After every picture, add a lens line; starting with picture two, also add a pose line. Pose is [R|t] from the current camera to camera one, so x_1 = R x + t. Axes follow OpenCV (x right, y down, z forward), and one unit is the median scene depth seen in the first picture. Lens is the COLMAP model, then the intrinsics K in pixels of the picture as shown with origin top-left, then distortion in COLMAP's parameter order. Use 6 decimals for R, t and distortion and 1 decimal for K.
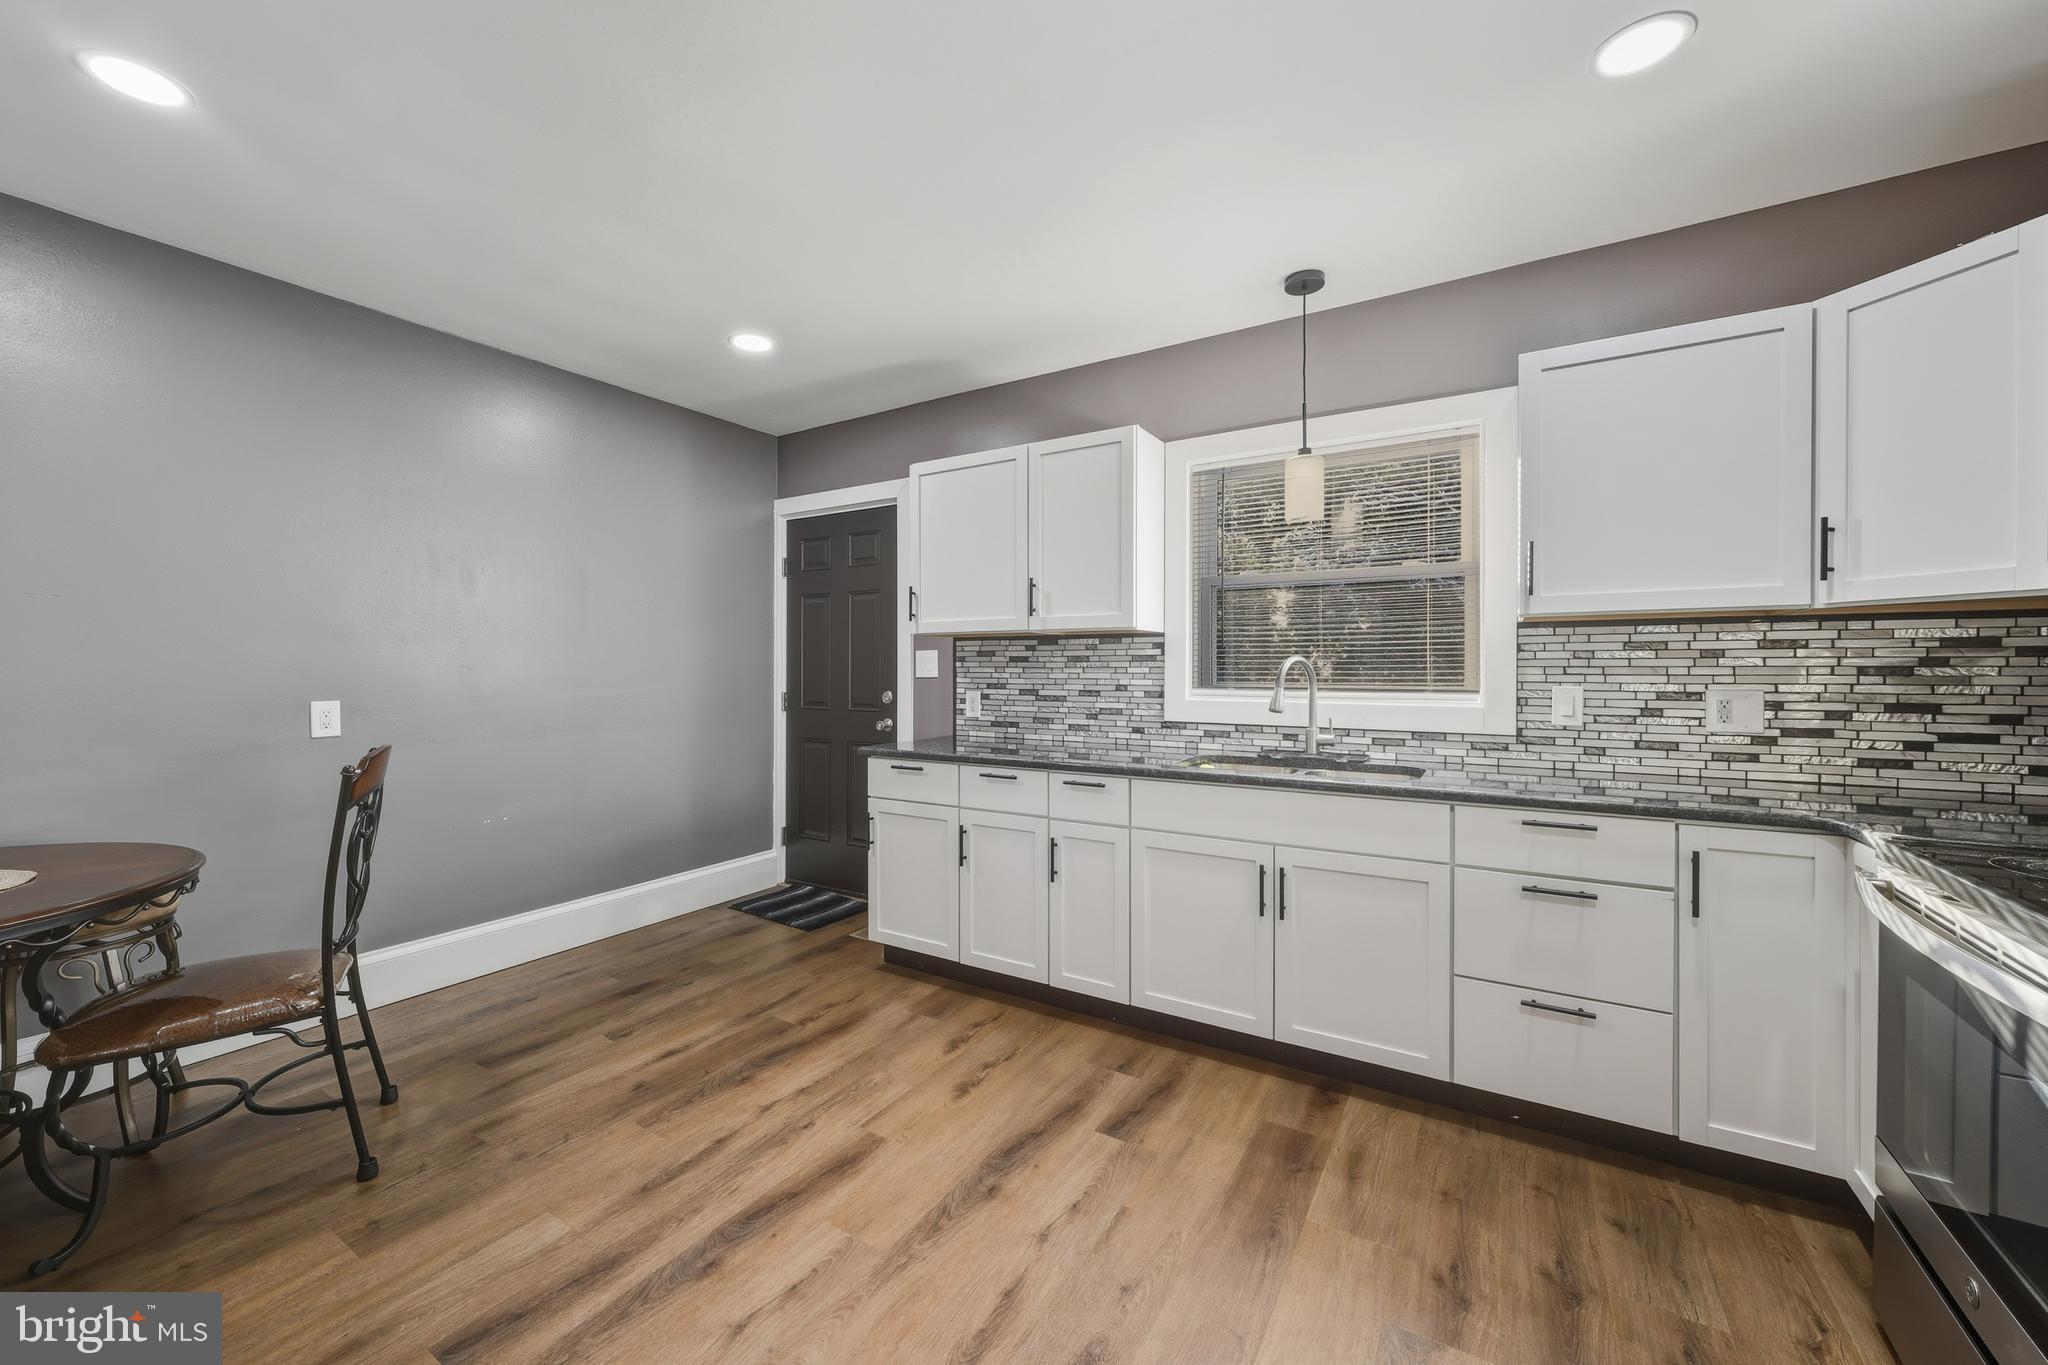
lens RADIAL K [[842.9, 0, 1011.2], [0, 842.9, 685.3], [0, 0, 1]] dist [0.008546, -0.000103]
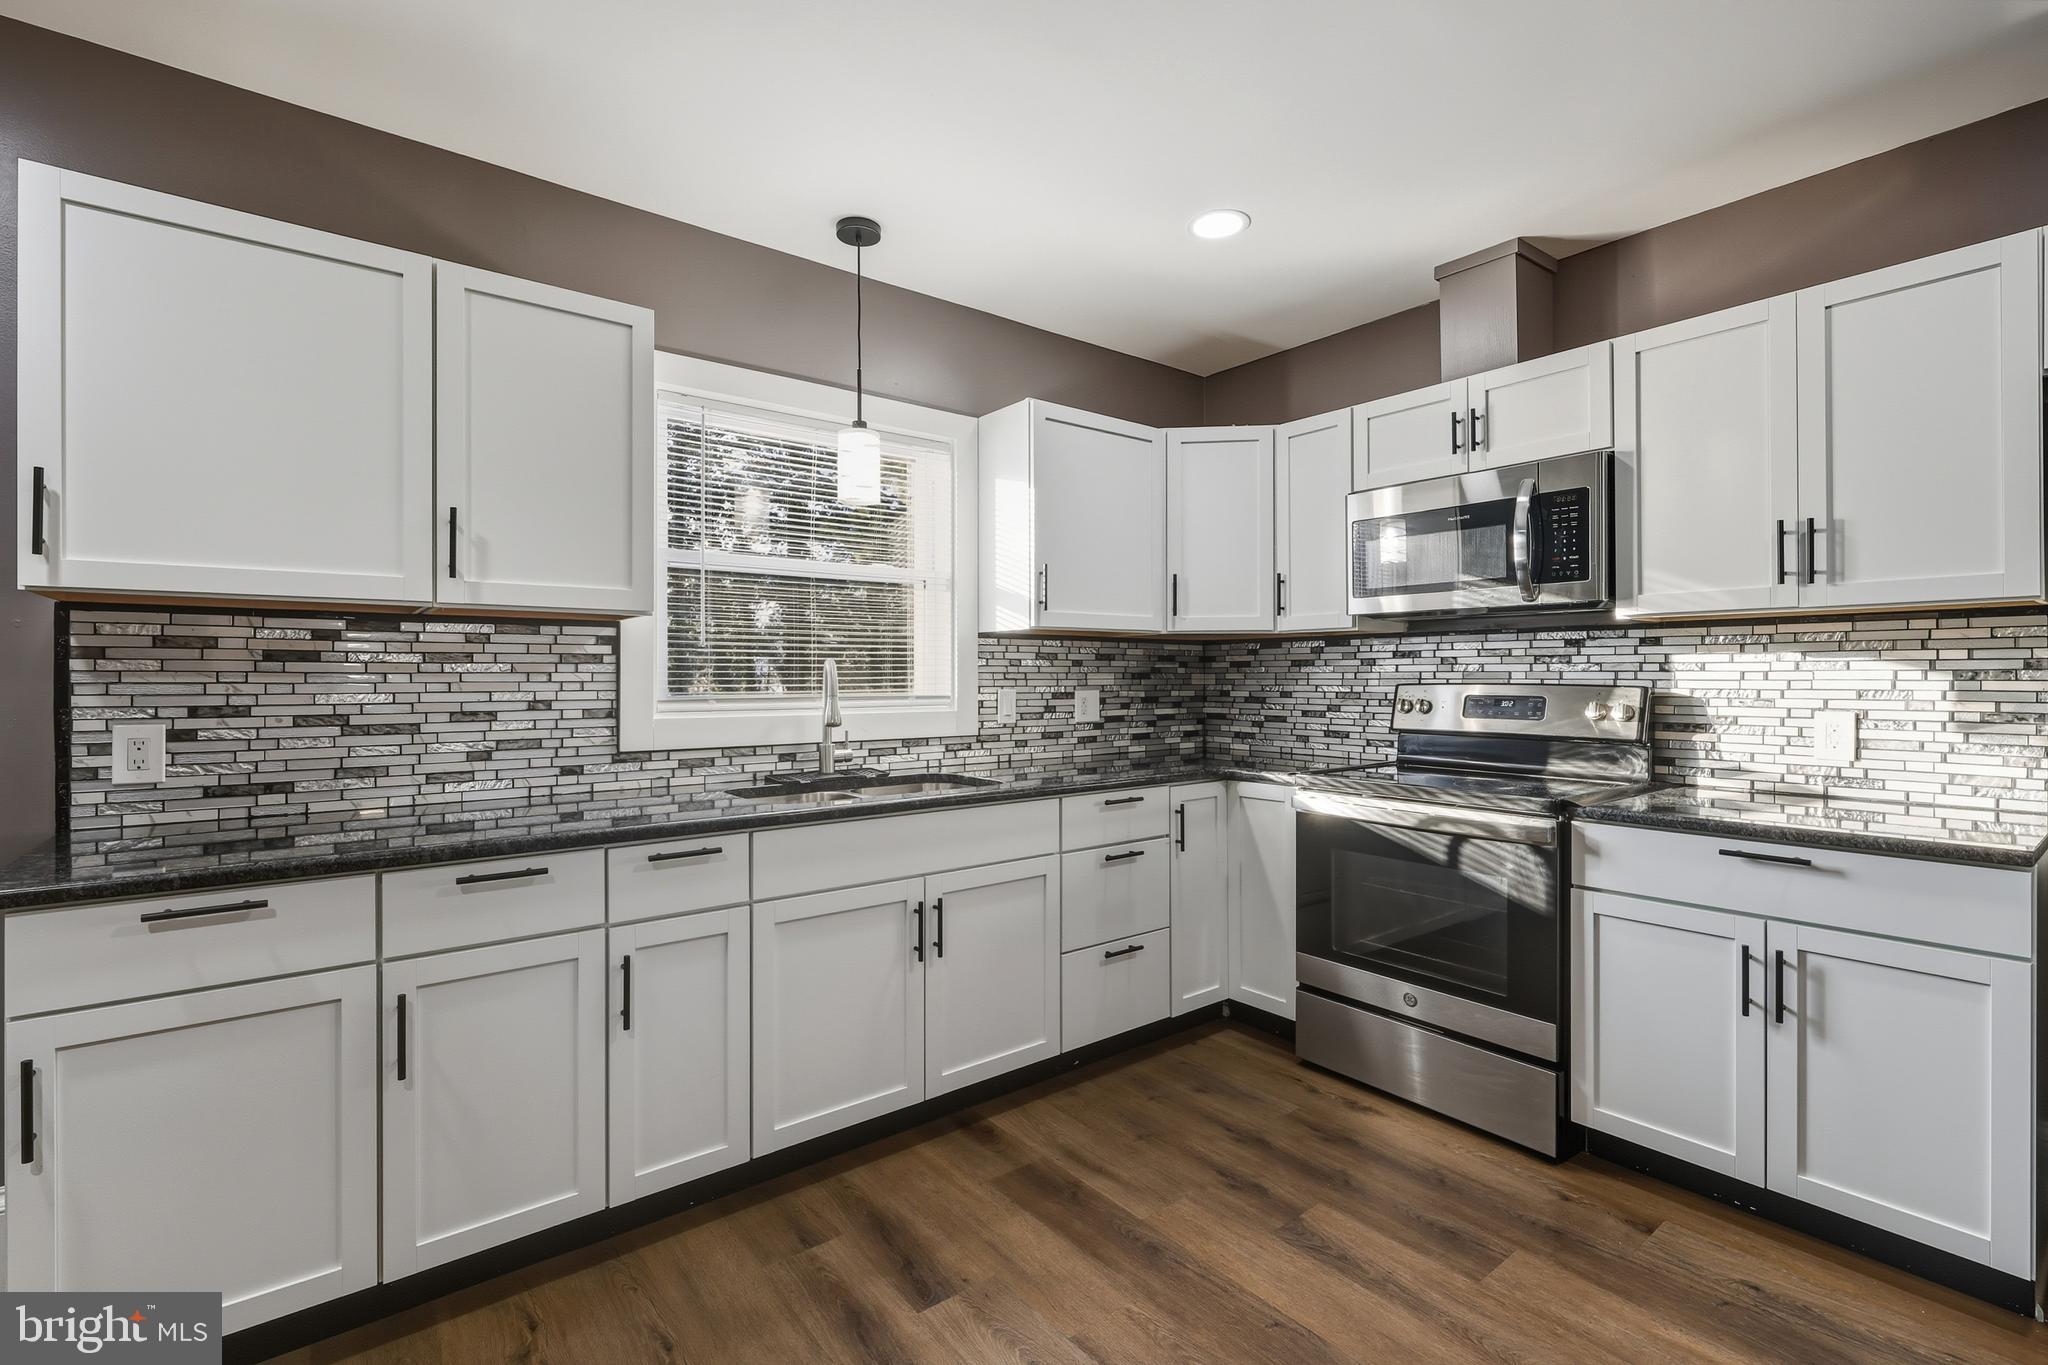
lens RADIAL K [[953.5, 0, 1024.0], [0, 953.5, 682.5], [0, 0, 1]] dist [0.015223, -0.000358]
pose [[0.294249, -0.008030, 0.955695, -0.532629], [0.020063, 0.999796, 0.002223, -0.009934], [-0.955518, 0.018520, 0.294350, 0.537843]]
